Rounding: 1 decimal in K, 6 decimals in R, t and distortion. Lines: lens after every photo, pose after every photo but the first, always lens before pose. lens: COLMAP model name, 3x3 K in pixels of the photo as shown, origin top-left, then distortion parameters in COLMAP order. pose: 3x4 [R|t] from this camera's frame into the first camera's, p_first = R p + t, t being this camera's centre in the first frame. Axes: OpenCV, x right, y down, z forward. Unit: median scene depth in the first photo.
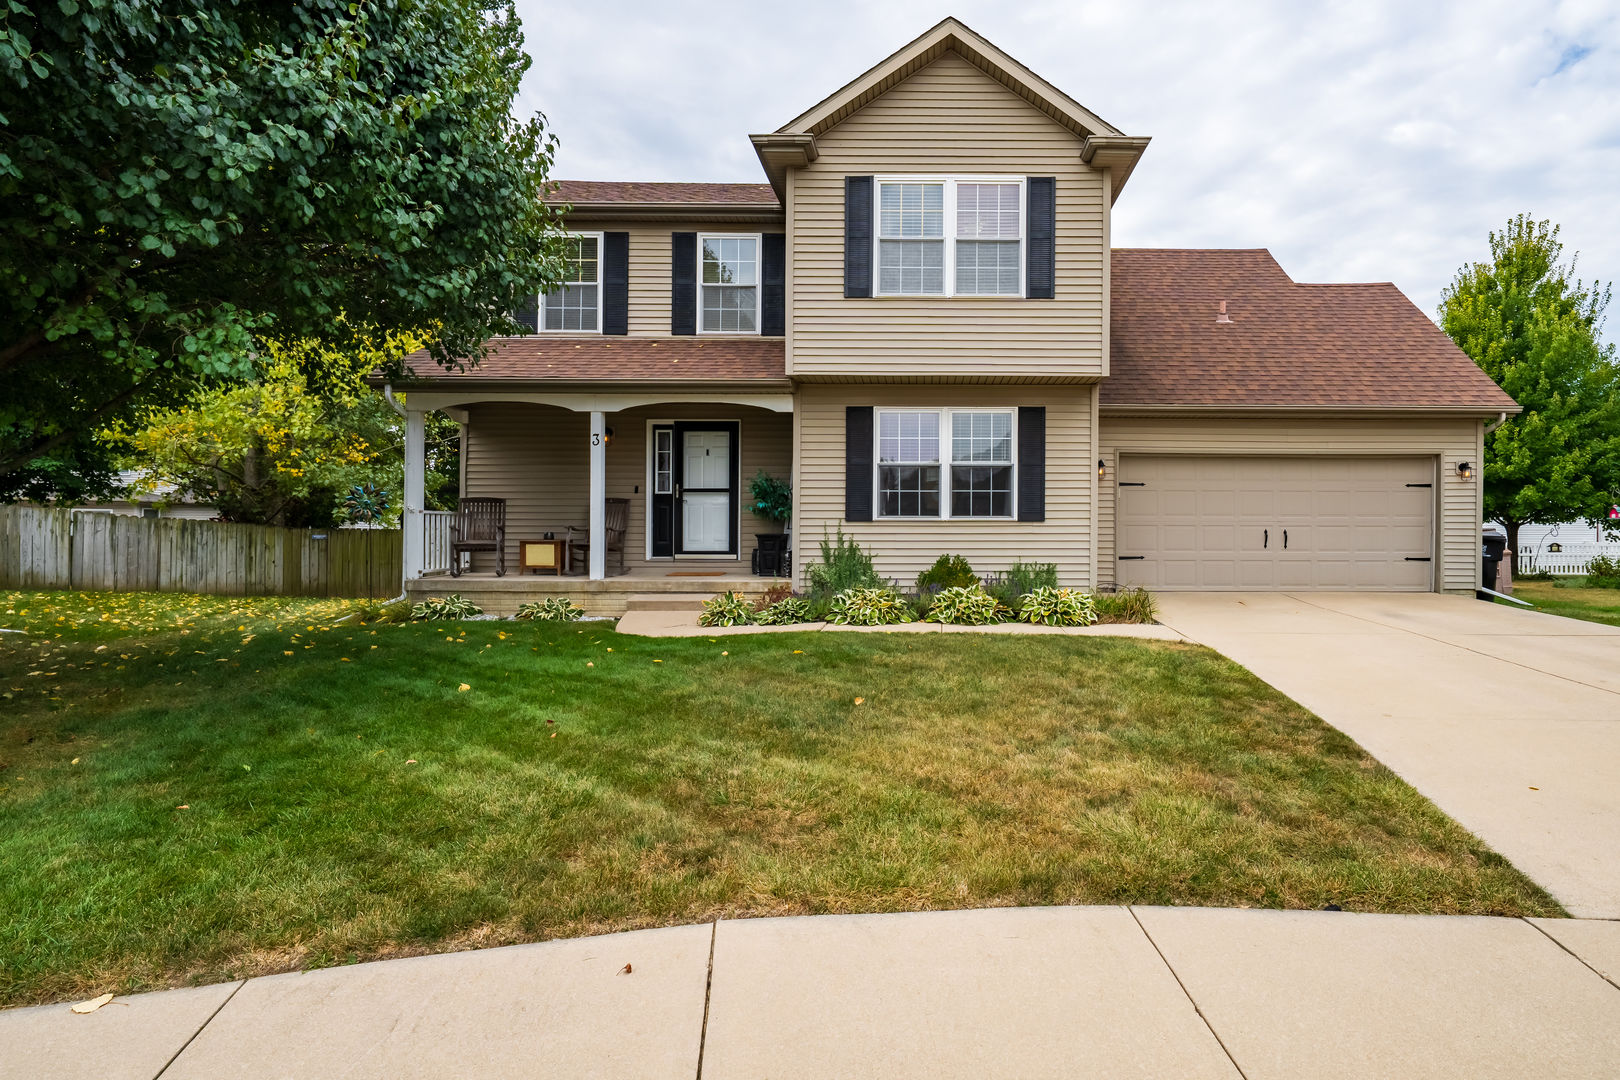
lens RADIAL K [[808.0, 0, 812.4], [0, 808.0, 526.7], [0, 0, 1]] dist [-0.008639, 0.000085]
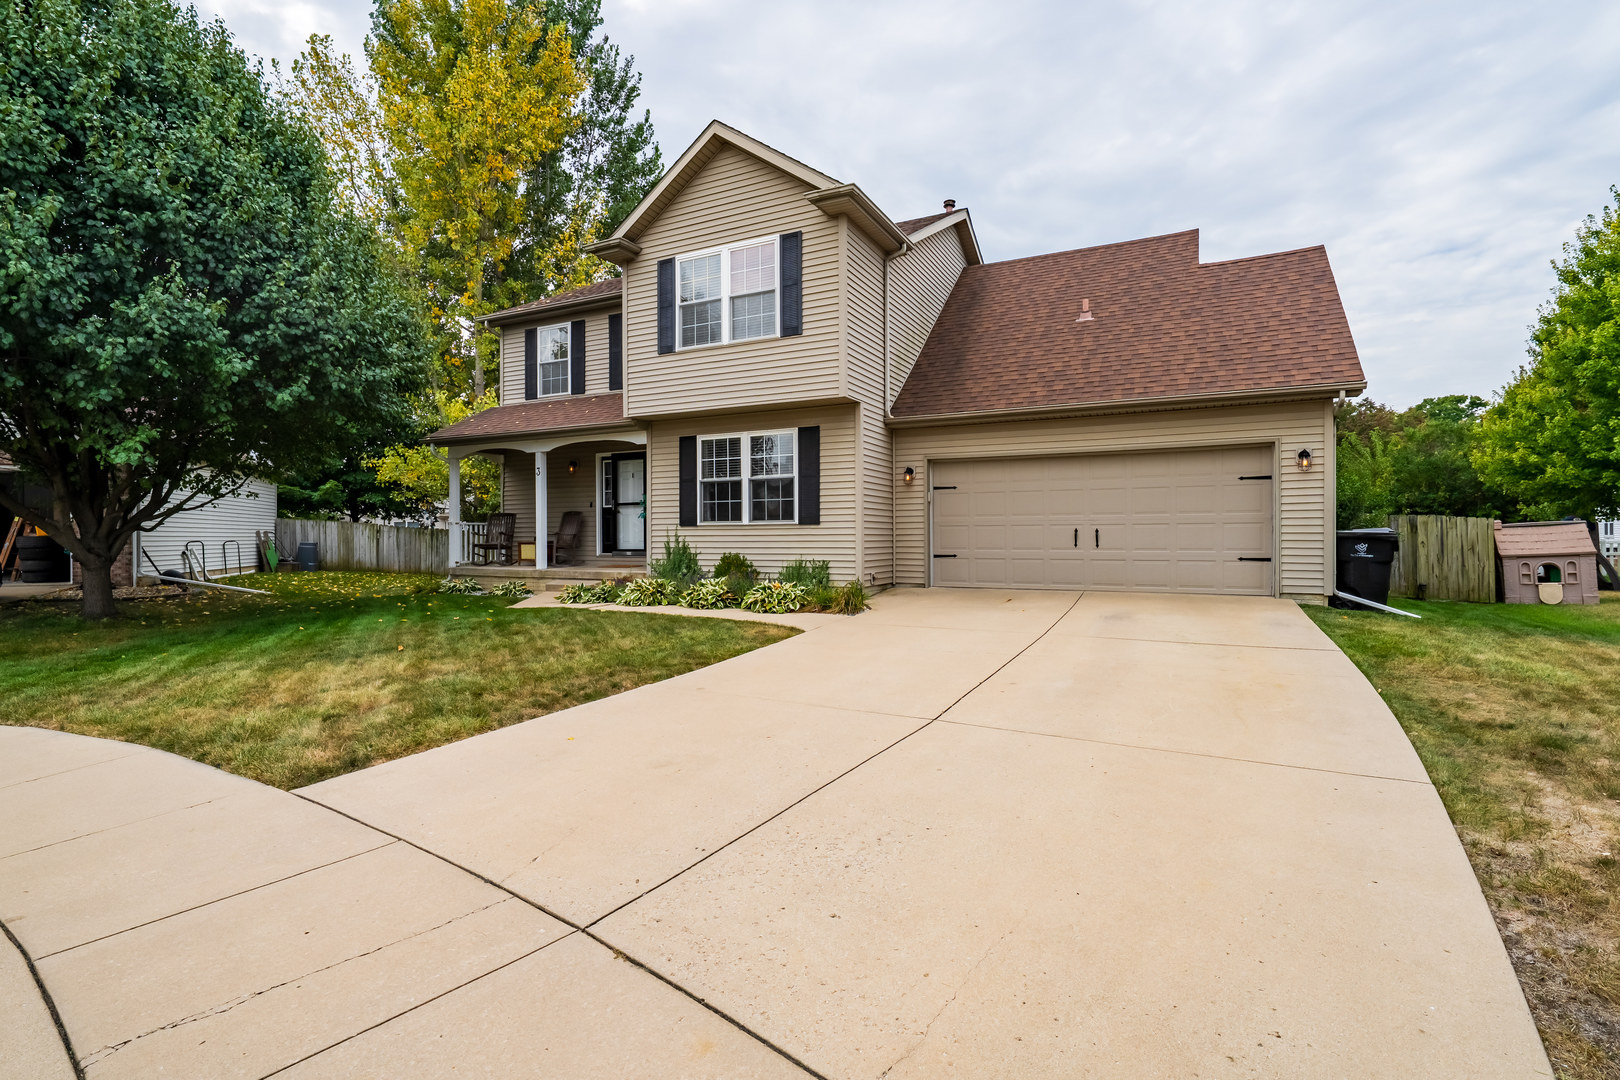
lens RADIAL K [[722.0, 0, 806.8], [0, 722.0, 529.6], [0, 0, 1]] dist [0.000375, 0.000139]
pose [[0.898228, -0.010477, -0.439405, 0.729436], [0.012913, 0.999913, 0.002555, -0.001734], [0.439340, -0.007969, 0.898285, 0.054335]]
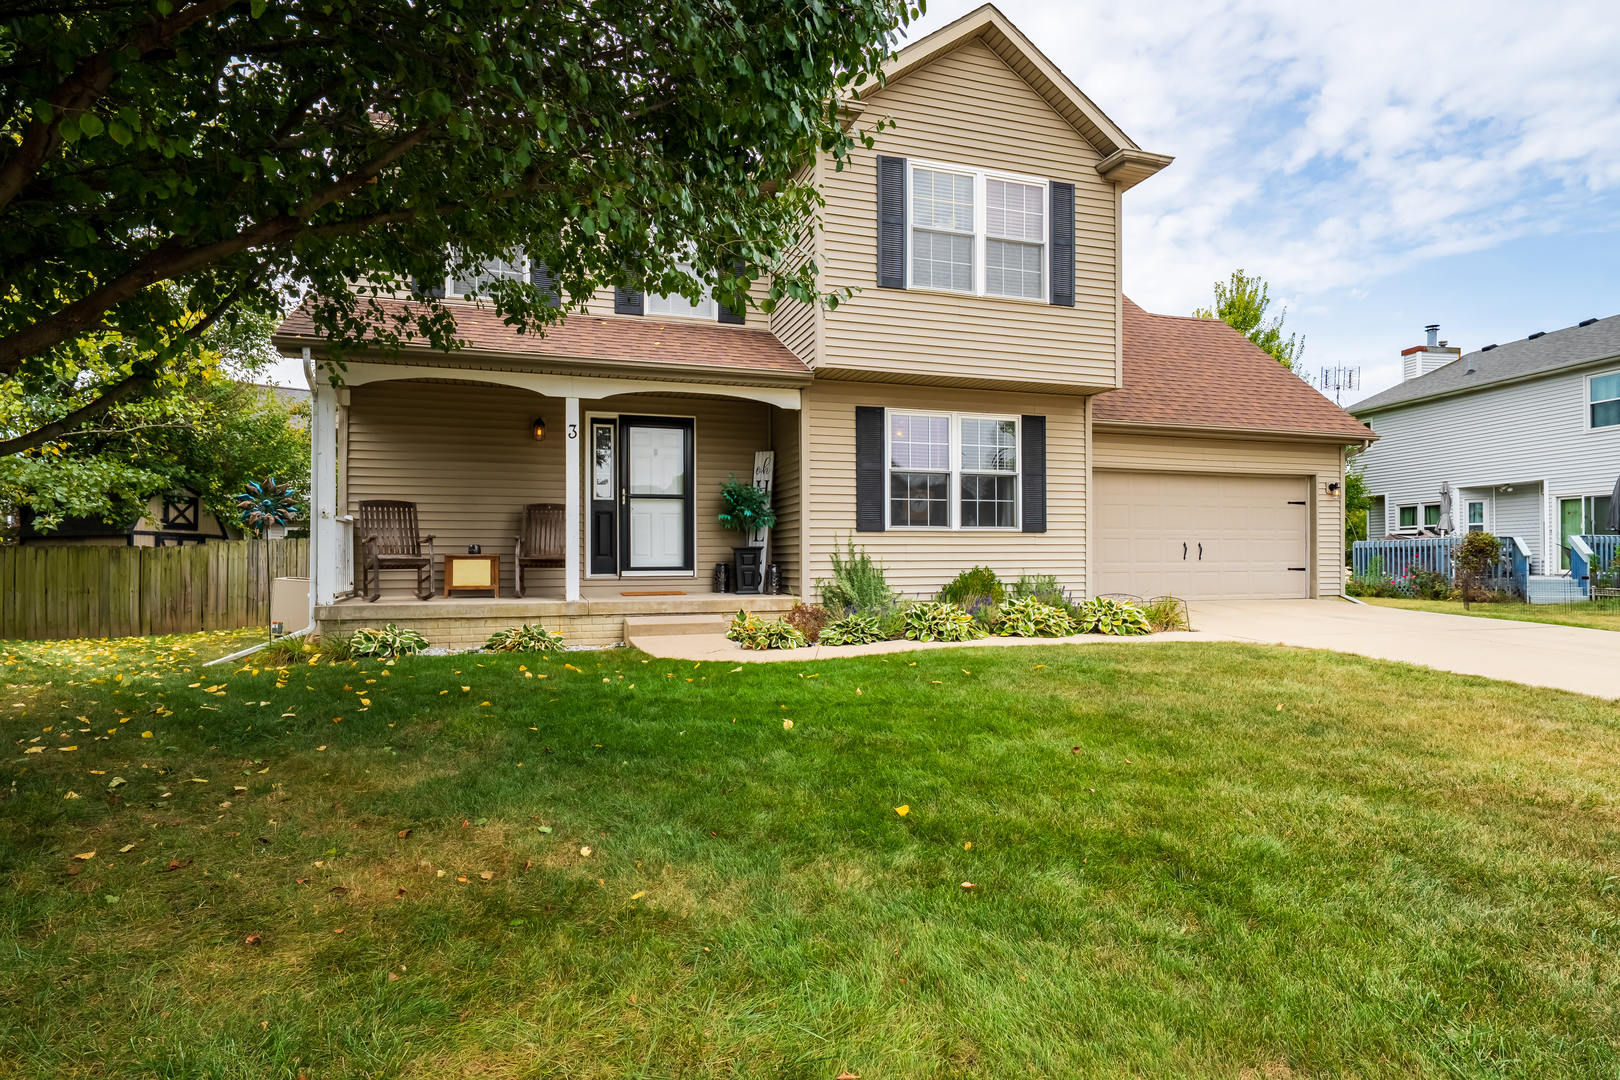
lens RADIAL K [[866.6, 0, 810.0], [0, 866.6, 540.0], [0, 0, 1]] dist [0.000672, 0.000082]
pose [[0.951211, 0.001353, 0.308538, -0.312341], [0.001122, 0.999969, -0.007843, 0.010779], [-0.308539, 0.007806, 0.951180, 0.083308]]
